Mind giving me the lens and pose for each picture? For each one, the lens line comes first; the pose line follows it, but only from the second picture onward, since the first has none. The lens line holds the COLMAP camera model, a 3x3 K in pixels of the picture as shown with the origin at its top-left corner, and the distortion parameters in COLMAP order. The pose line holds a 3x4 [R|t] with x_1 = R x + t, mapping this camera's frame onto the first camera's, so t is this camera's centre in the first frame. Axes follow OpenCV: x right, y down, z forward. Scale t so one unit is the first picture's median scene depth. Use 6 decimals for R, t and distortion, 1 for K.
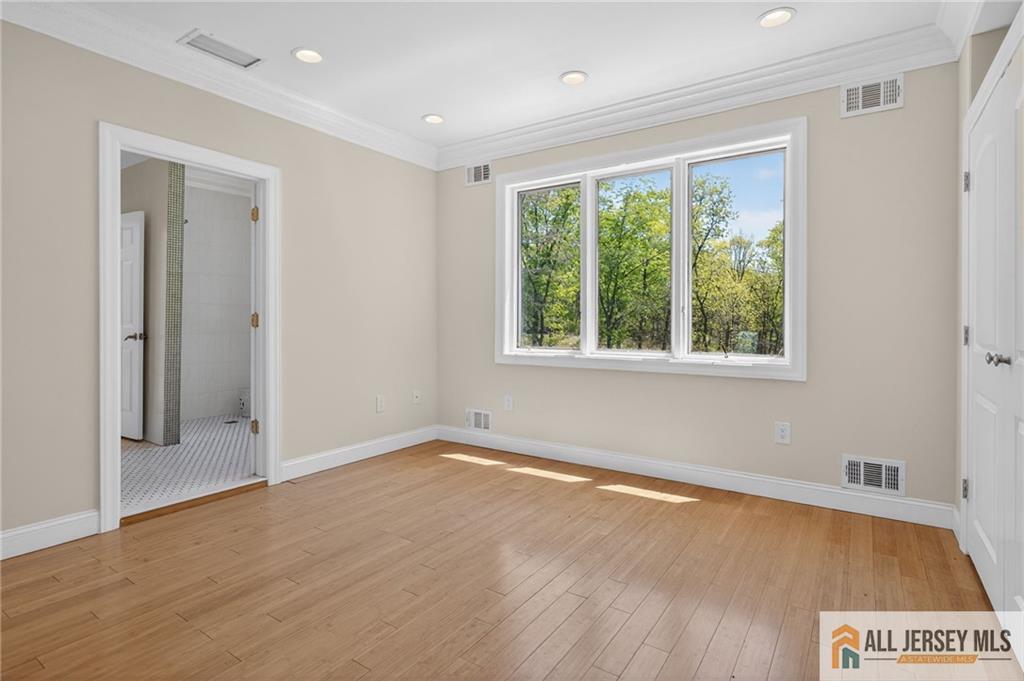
lens RADIAL K [[510.4, 0, 535.8], [0, 510.4, 325.5], [0, 0, 1]] dist [-0.002550, -0.000012]
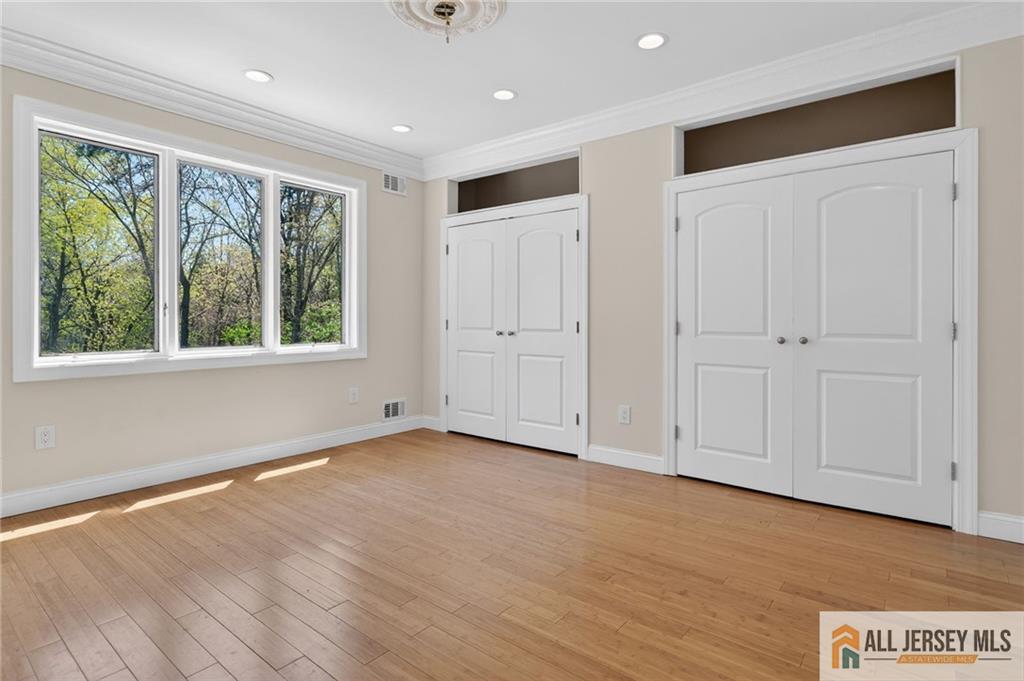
lens RADIAL K [[510.4, 0, 535.3], [0, 510.4, 315.3], [0, 0, 1]] dist [-0.002550, -0.000012]
pose [[0.078864, -0.000546, 0.996885, -0.896635], [0.004854, 0.999988, 0.000164, -0.013380], [-0.996874, 0.004826, 0.078866, 0.372283]]
